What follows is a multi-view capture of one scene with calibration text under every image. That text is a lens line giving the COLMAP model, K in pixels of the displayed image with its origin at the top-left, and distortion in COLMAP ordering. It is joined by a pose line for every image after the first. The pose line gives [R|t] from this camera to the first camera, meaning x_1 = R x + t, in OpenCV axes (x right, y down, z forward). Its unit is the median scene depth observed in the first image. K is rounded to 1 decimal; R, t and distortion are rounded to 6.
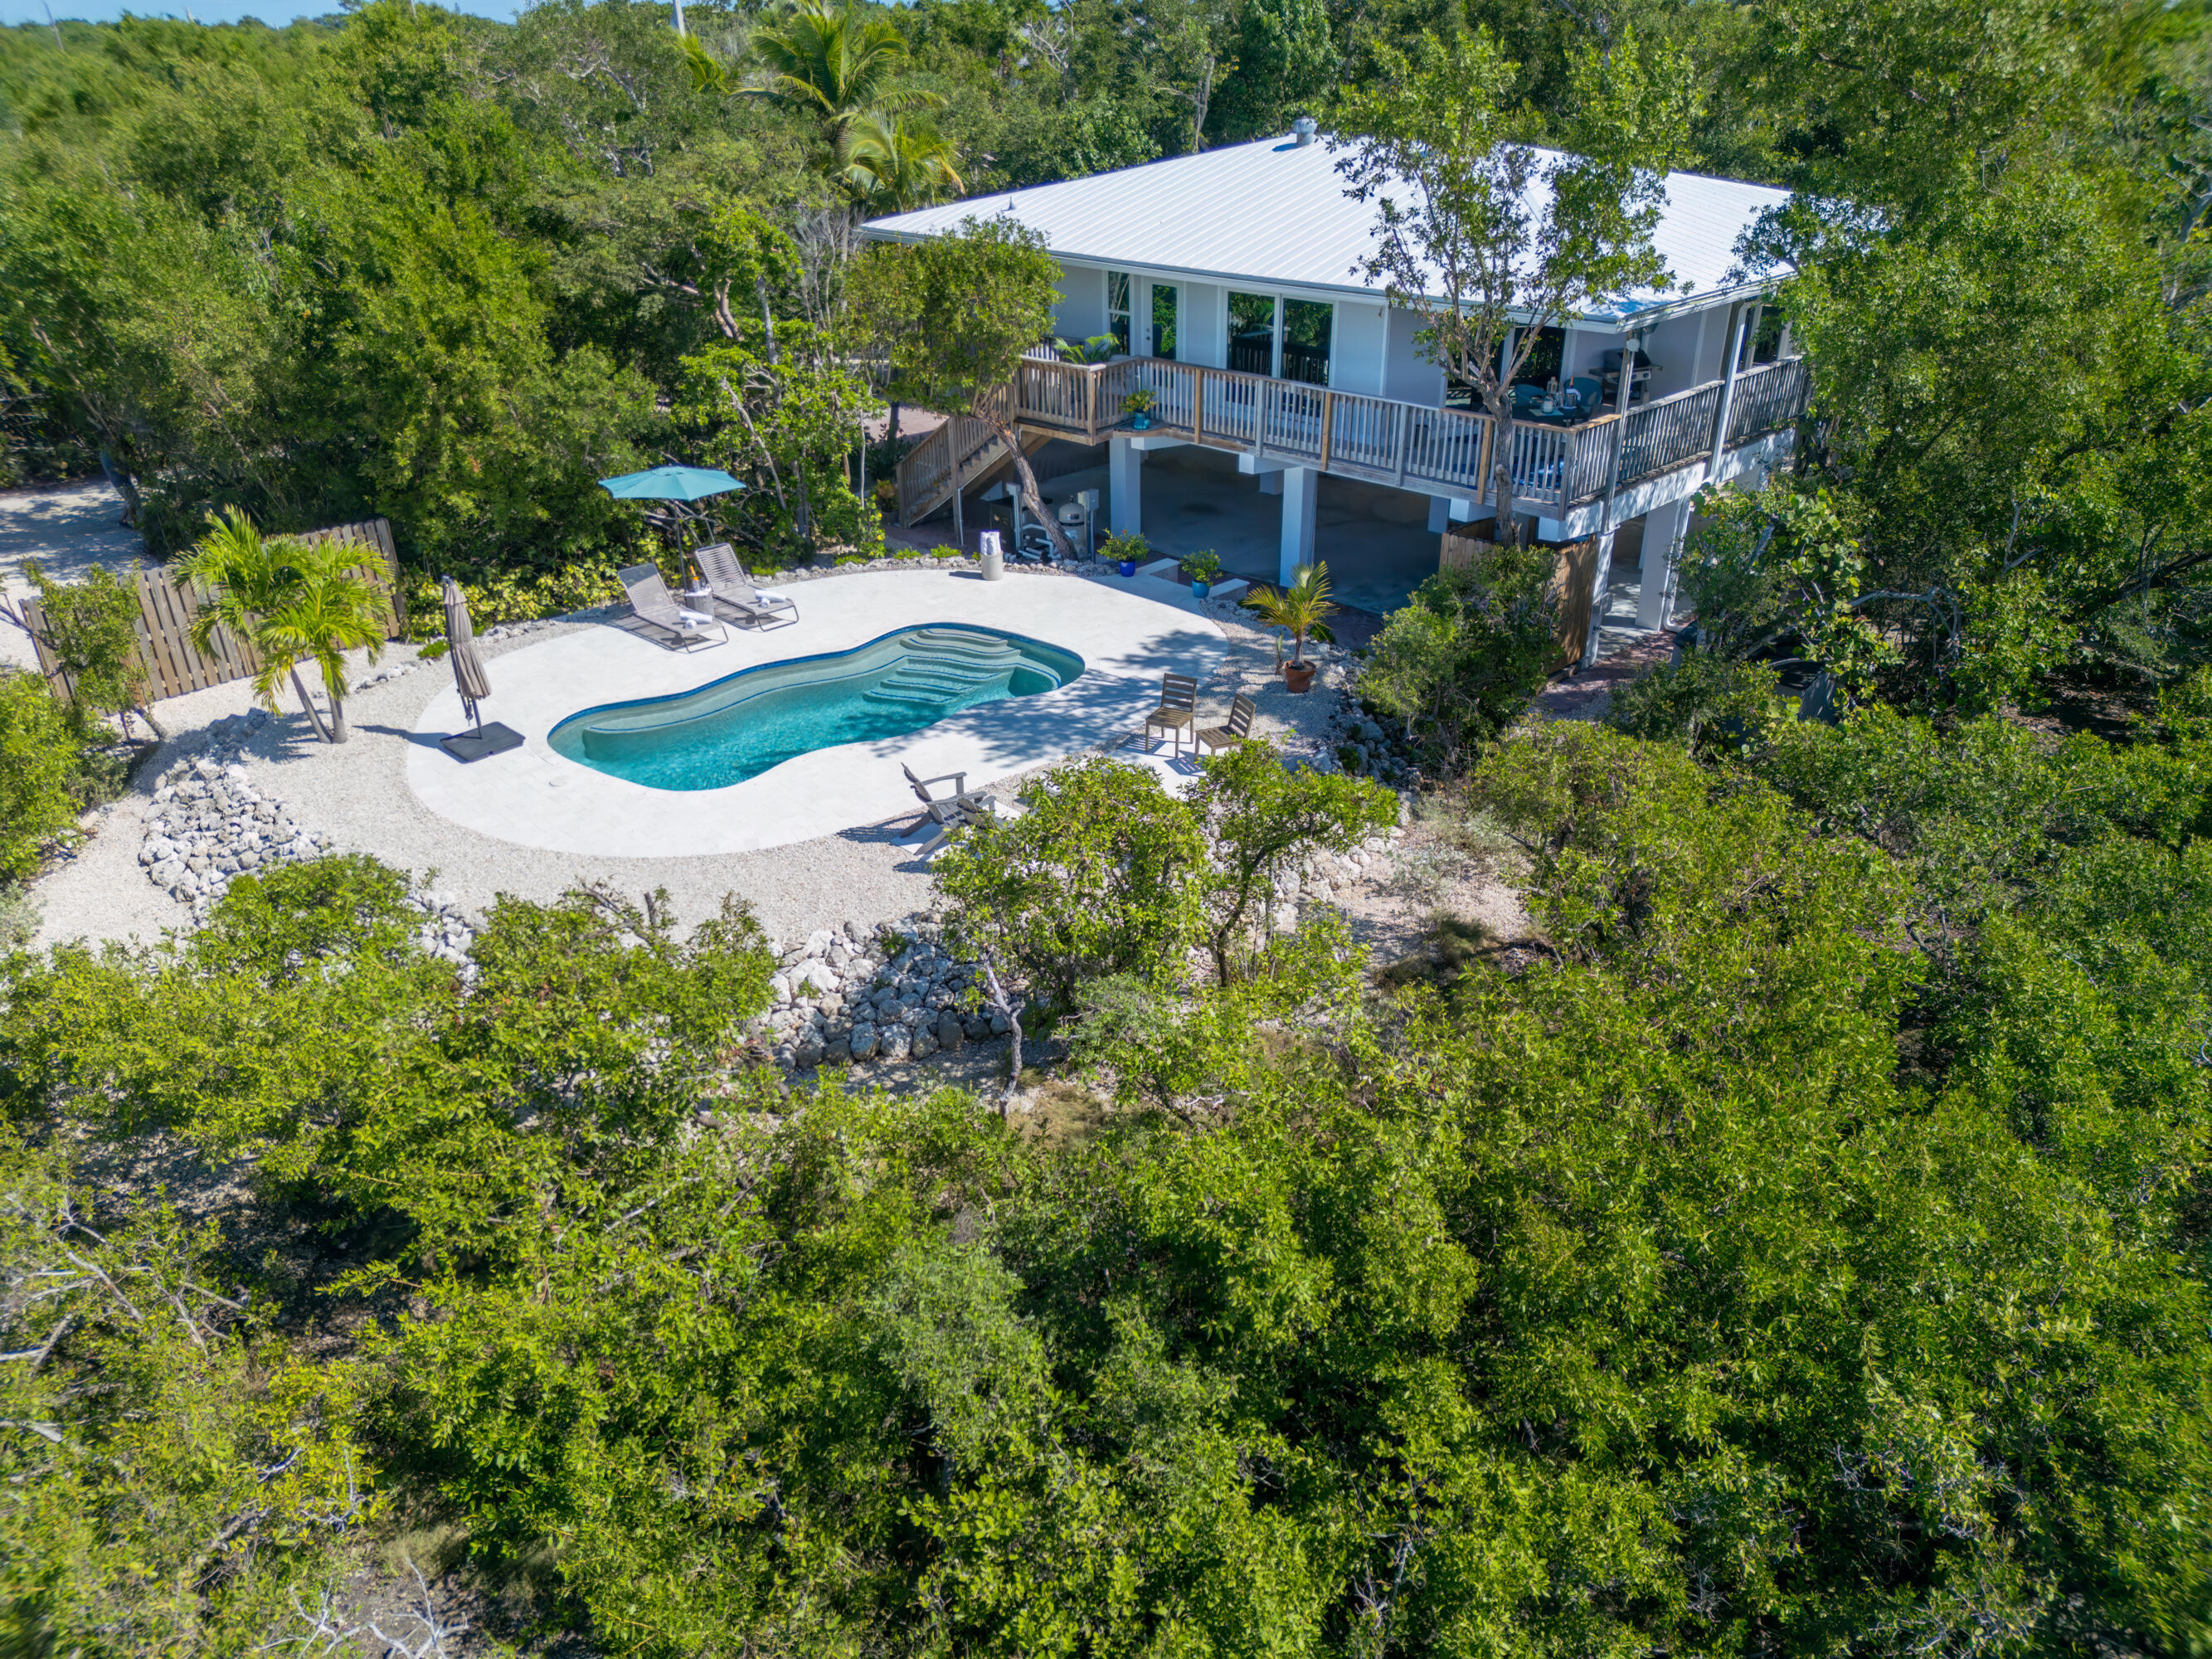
lens RADIAL K [[1531.0, 0, 1106.0], [0, 1531.0, 829.5], [0, 0, 1]] dist [0.000972, 0.000157]
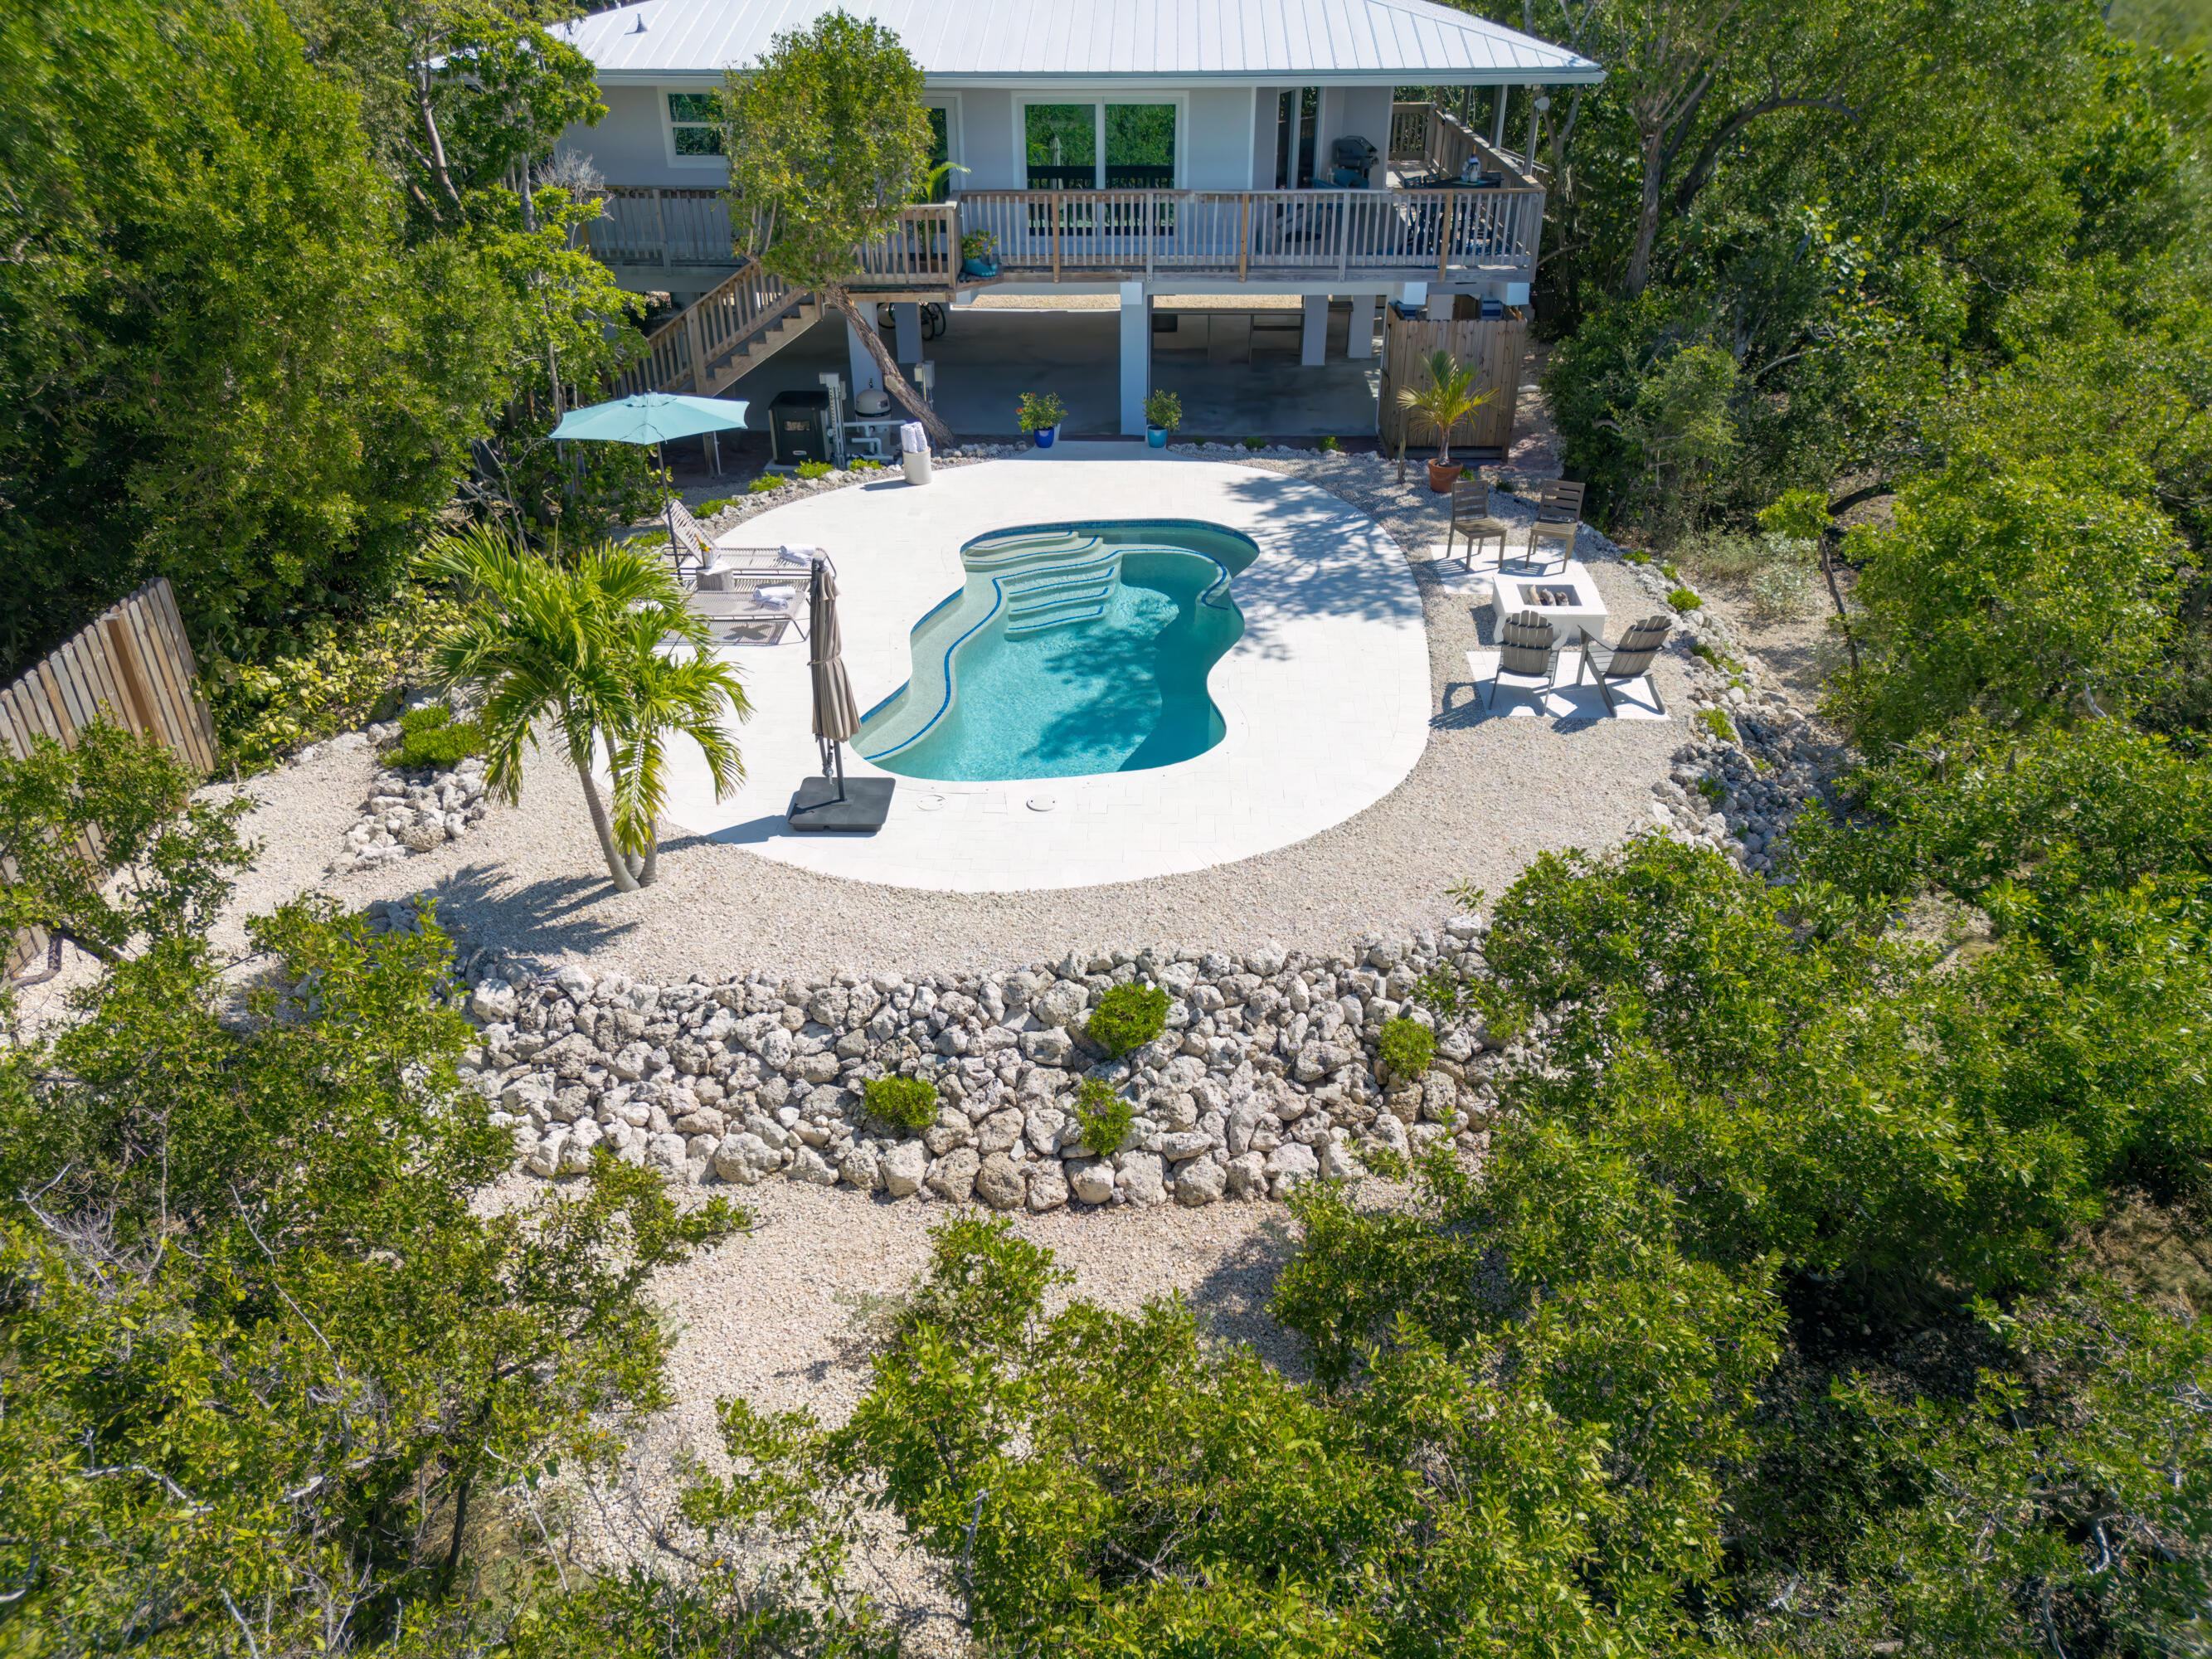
lens RADIAL K [[1527.5, 0, 1106.0], [0, 1527.5, 829.5], [0, 0, 1]] dist [0.185525, -0.373373]
pose [[0.745135, -0.342813, 0.572061, -0.560755], [0.309430, 0.937569, 0.158800, -0.094112], [-0.590785, 0.058686, 0.804692, 0.299543]]
